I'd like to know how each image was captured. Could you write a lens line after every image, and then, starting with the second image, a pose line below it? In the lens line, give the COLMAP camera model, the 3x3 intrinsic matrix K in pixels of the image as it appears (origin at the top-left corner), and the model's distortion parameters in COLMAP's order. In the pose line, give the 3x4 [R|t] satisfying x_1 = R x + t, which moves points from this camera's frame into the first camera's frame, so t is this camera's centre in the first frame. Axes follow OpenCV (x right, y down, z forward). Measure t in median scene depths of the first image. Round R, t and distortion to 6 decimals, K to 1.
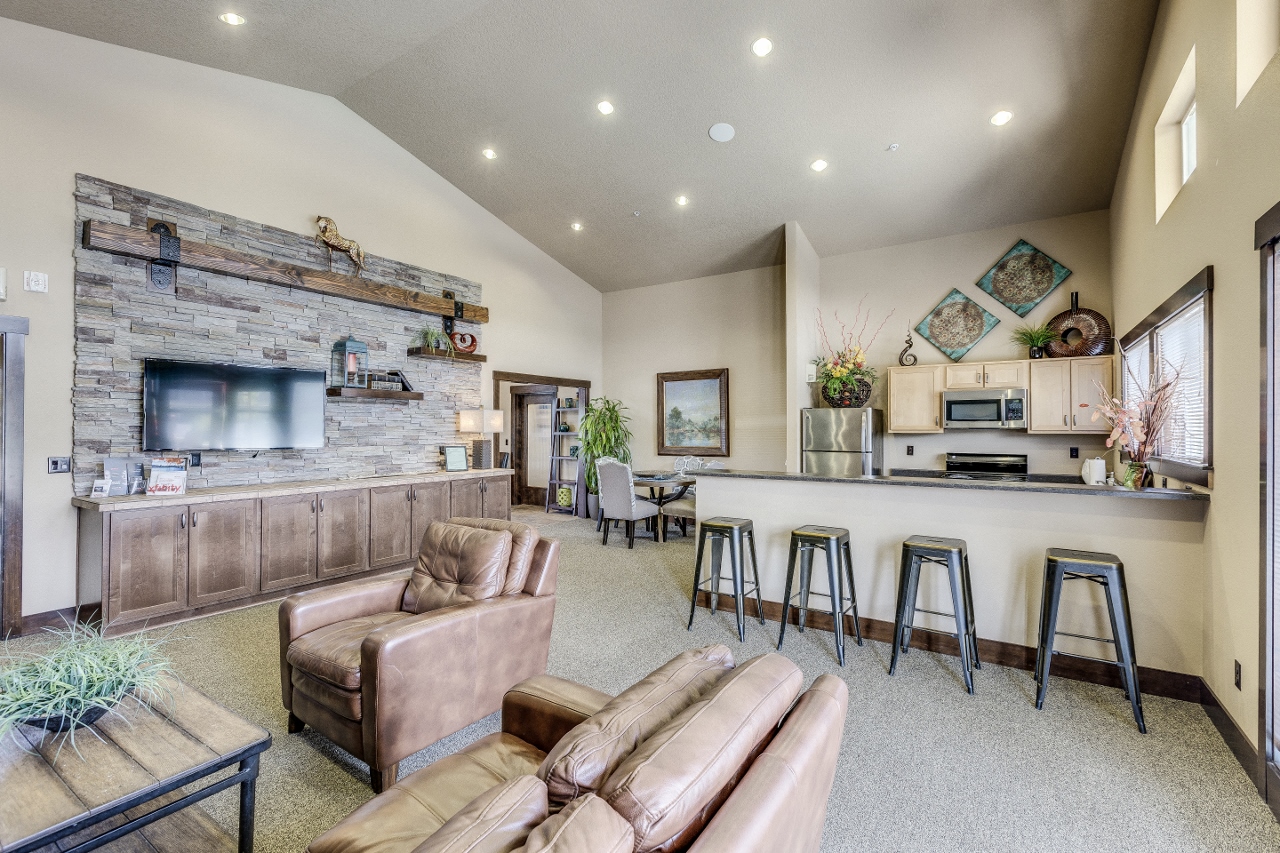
lens RADIAL K [[561.8, 0, 639.2], [0, 561.8, 418.9], [0, 0, 1]] dist [-0.000075, -0.000087]
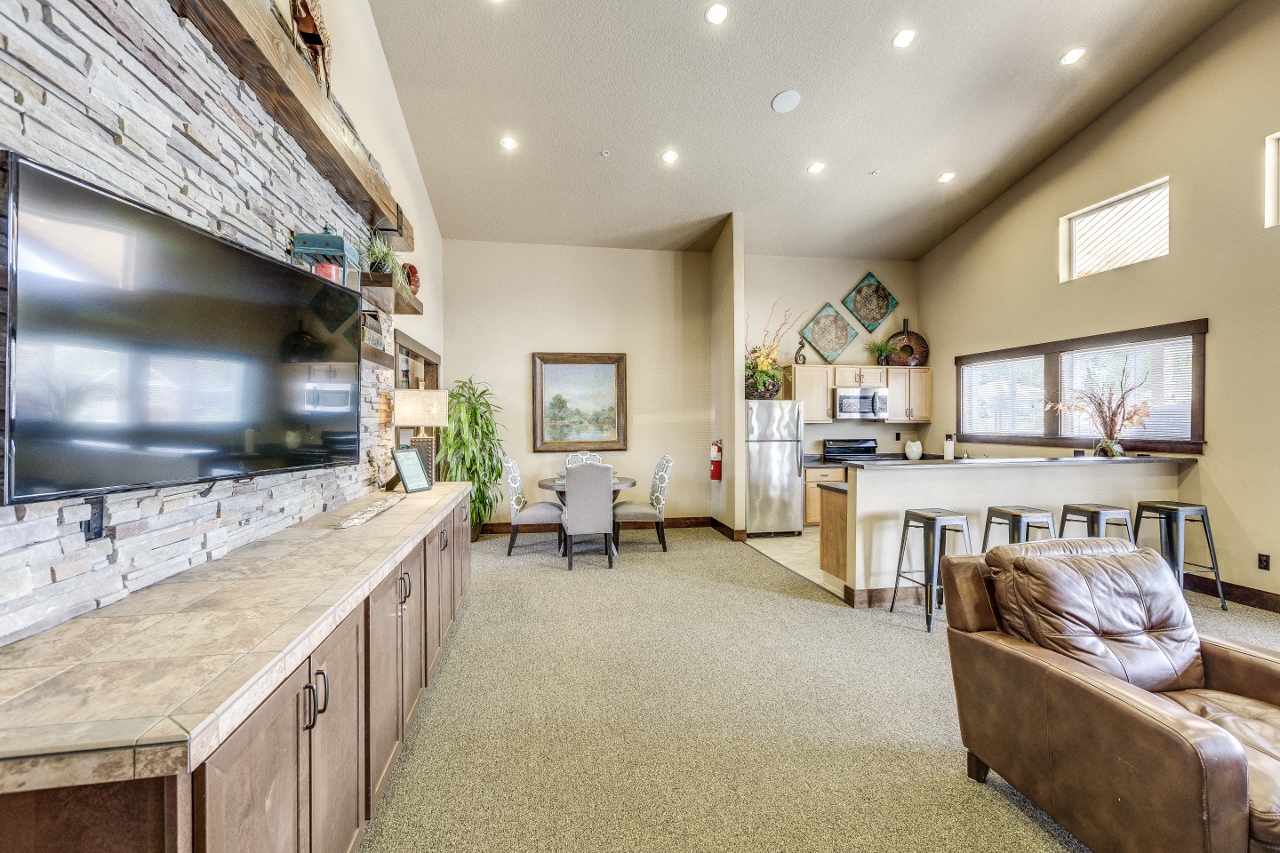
lens RADIAL K [[561.8, 0, 639.2], [0, 561.8, 418.9], [0, 0, 1]] dist [-0.000075, -0.000087]
pose [[0.727615, -0.002635, 0.685981, -0.549883], [-0.008965, 0.999871, 0.013350, 0.004279], [-0.685928, -0.015863, 0.727497, 0.391584]]
